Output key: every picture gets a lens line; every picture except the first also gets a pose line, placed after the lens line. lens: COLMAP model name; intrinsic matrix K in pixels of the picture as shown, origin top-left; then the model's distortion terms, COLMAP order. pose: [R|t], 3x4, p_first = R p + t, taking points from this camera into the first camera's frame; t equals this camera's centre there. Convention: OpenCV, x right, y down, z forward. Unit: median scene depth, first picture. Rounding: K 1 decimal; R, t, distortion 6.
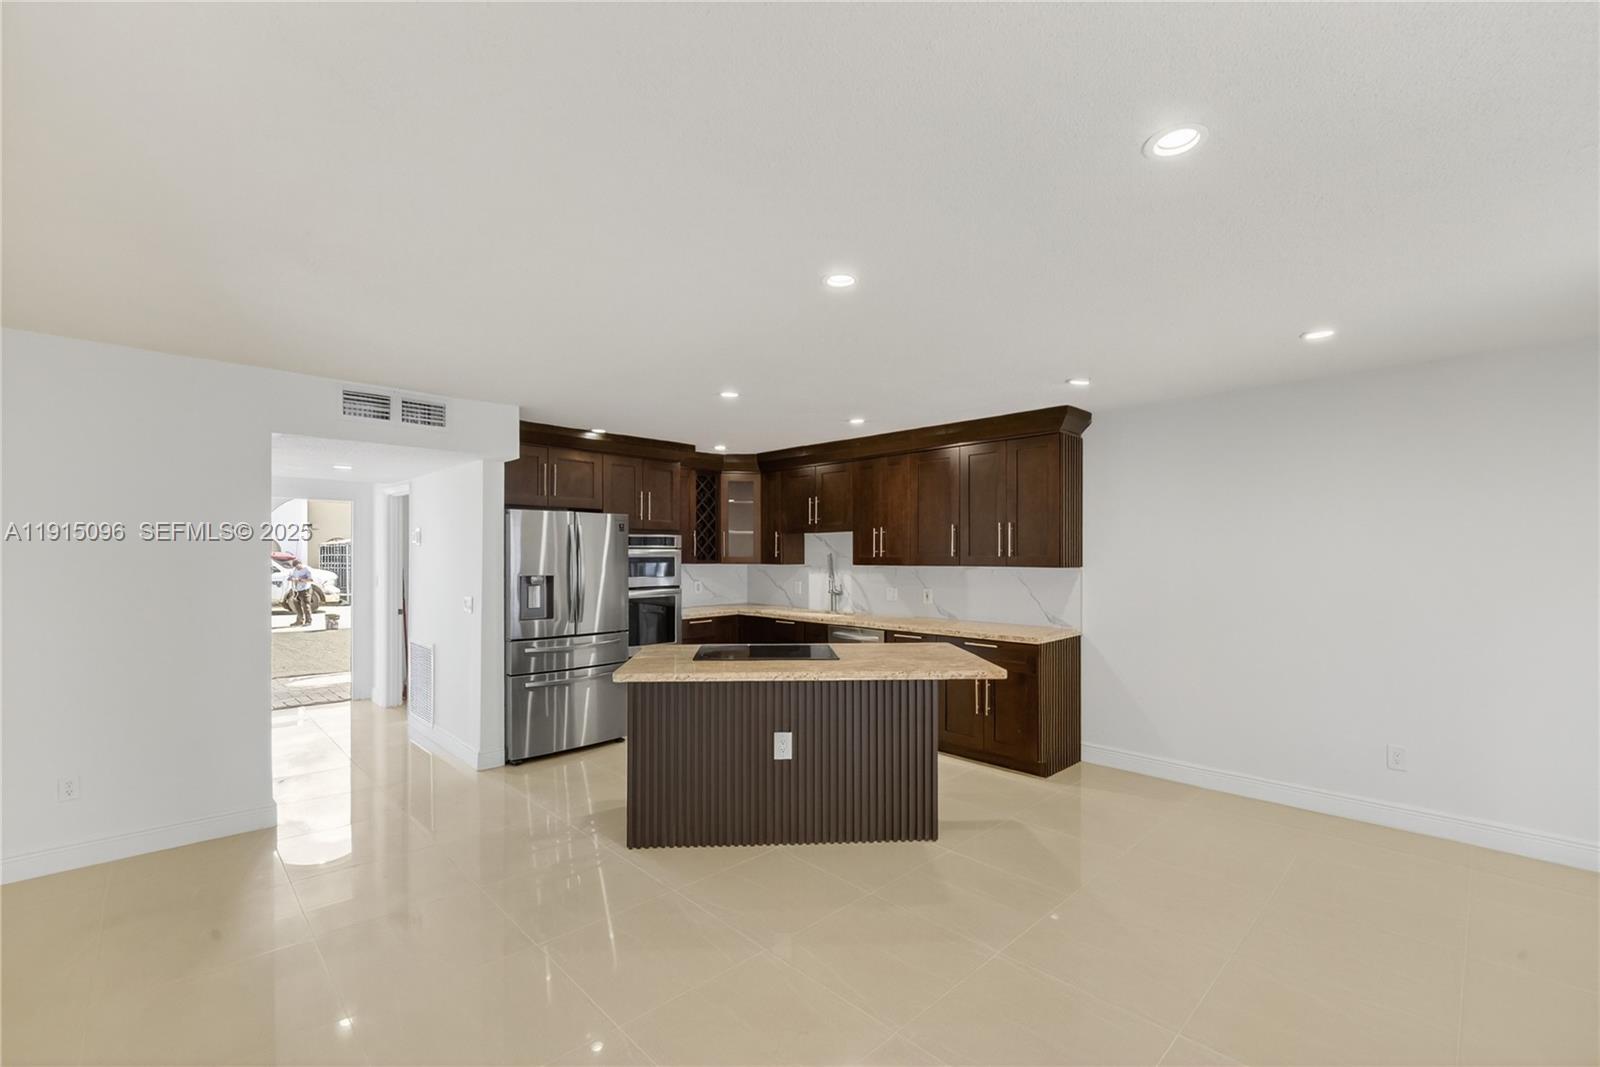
lens RADIAL K [[681.4, 0, 791.8], [0, 681.4, 551.0], [0, 0, 1]] dist [-0.001639, -0.000047]
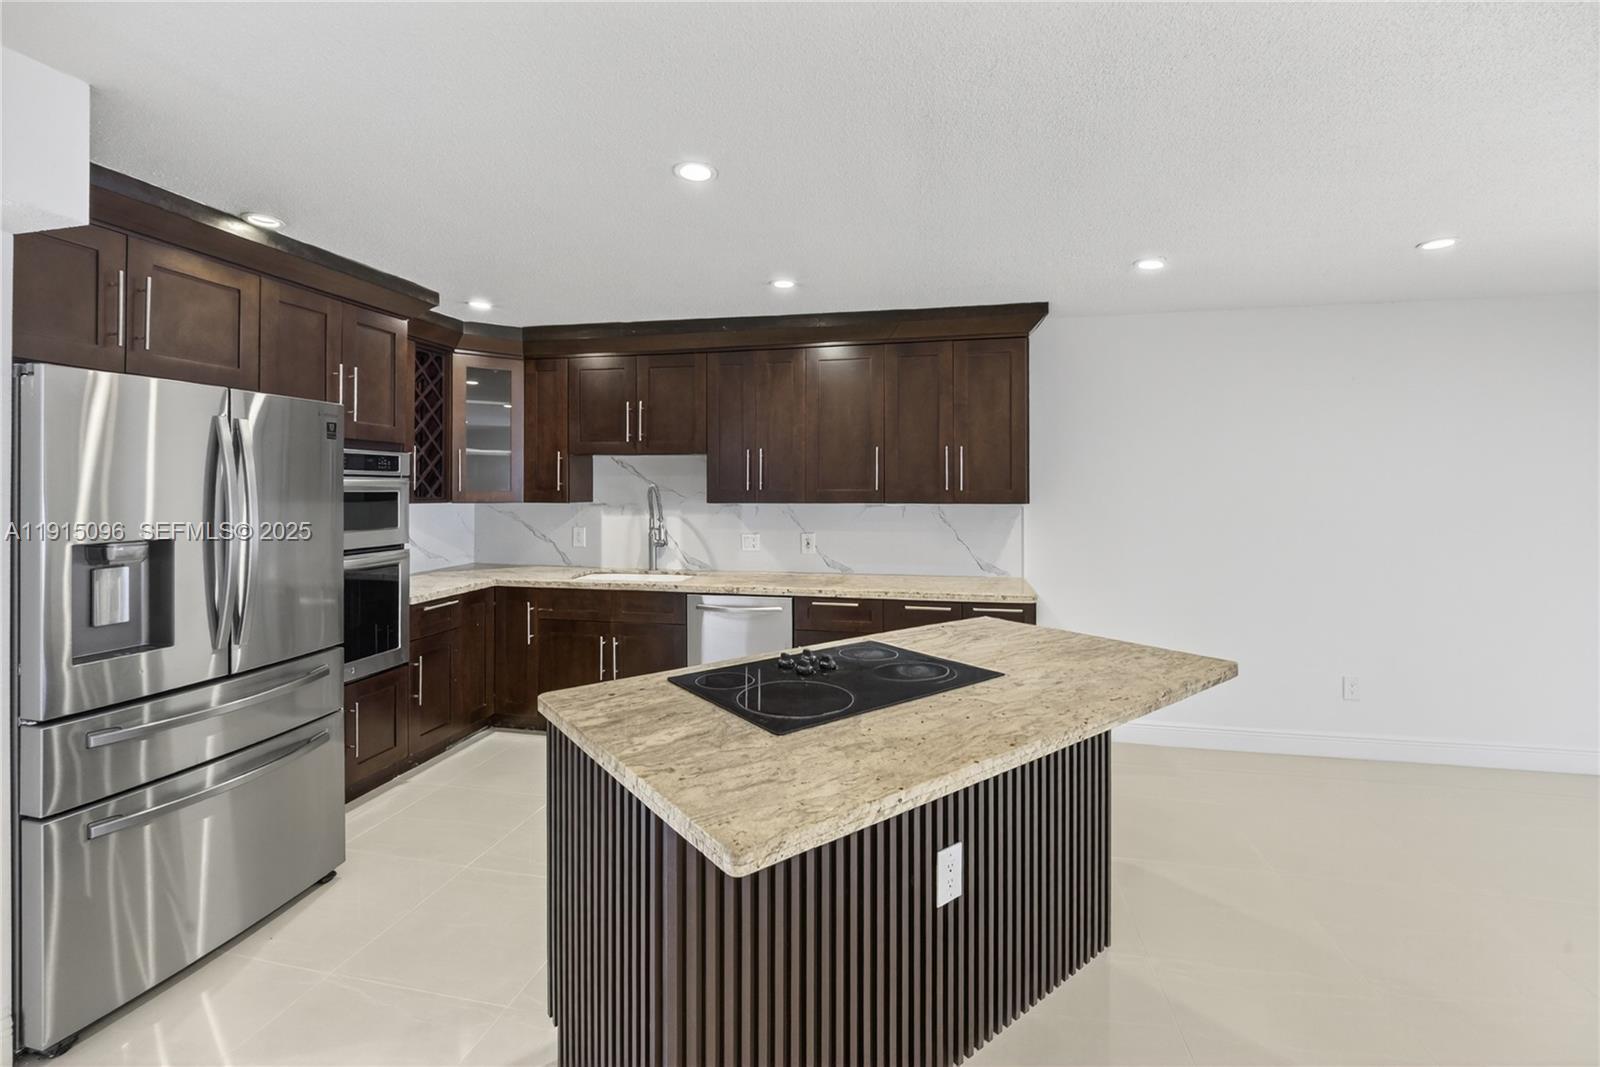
lens RADIAL K [[695.7, 0, 802.9], [0, 695.7, 486.8], [0, 0, 1]] dist [-0.014399, -0.000085]
pose [[0.824966, -0.000125, 0.565183, -0.232030], [-0.002377, 0.999990, 0.003690, 0.002228], [-0.565178, -0.004388, 0.824957, 0.381584]]
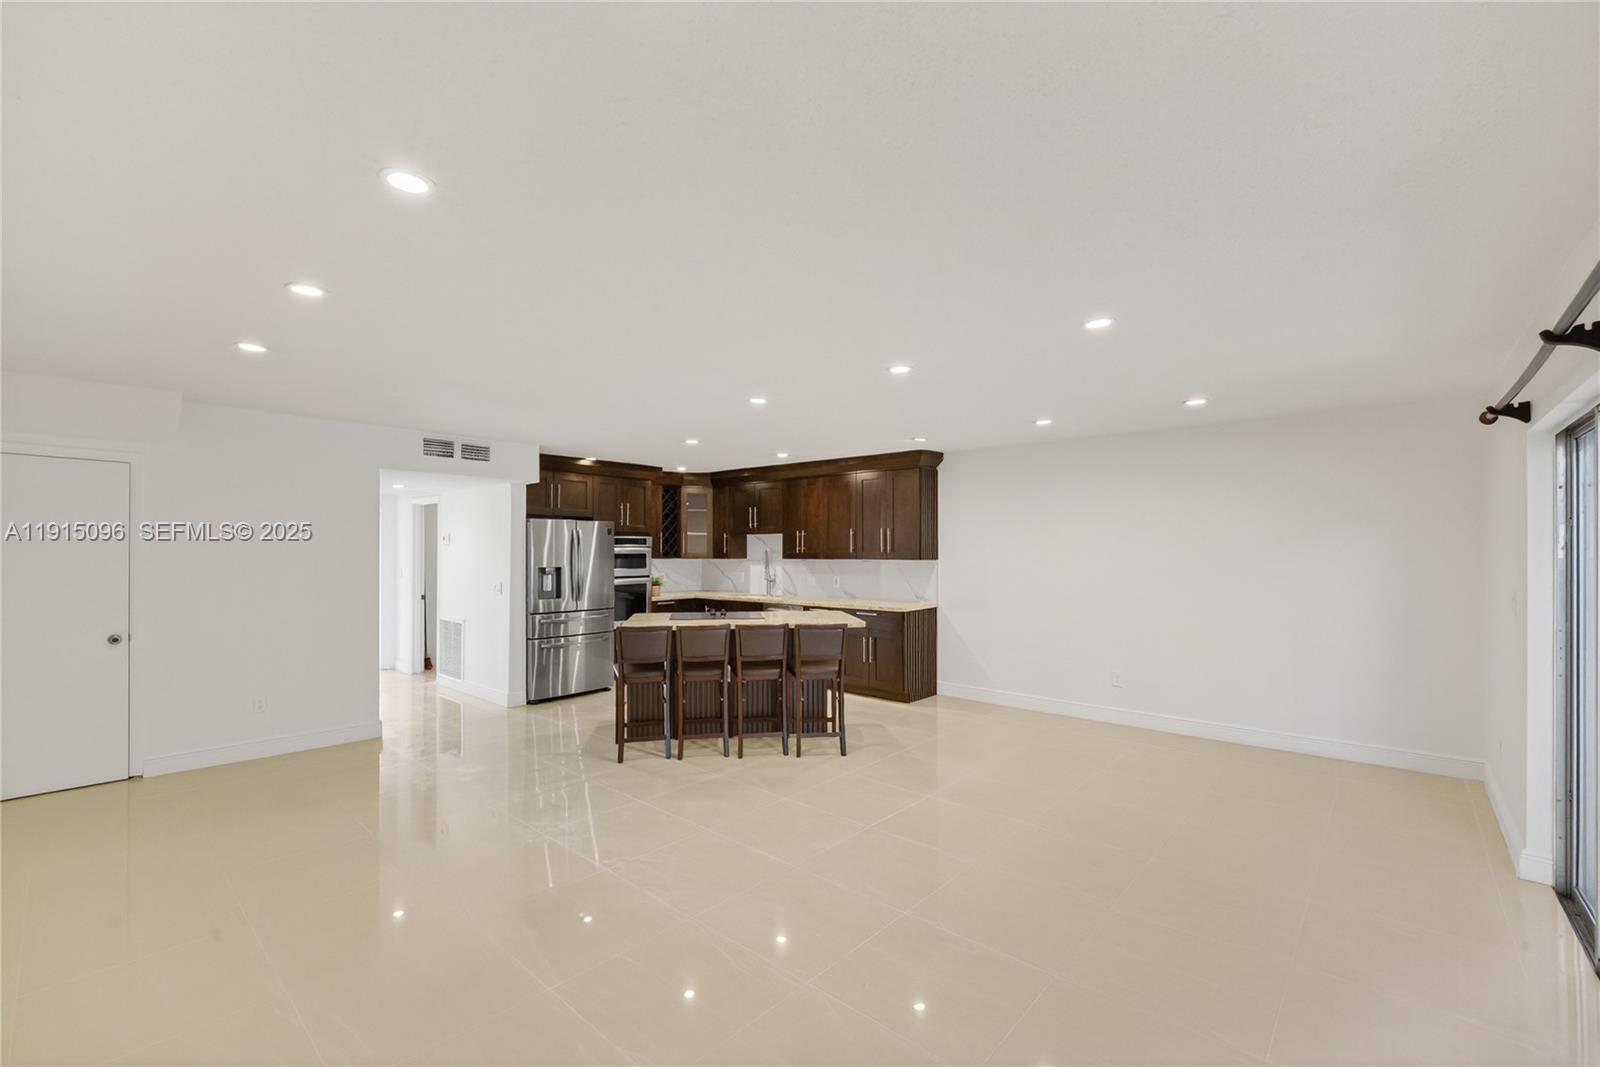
lens RADIAL K [[681.4, 0, 791.8], [0, 681.4, 551.0], [0, 0, 1]] dist [-0.001639, -0.000047]
pose [[0.997461, -0.002014, 0.071189, 0.013665], [0.001616, 0.999983, 0.005656, -0.002485], [-0.071199, -0.005527, 0.997447, -0.343086]]
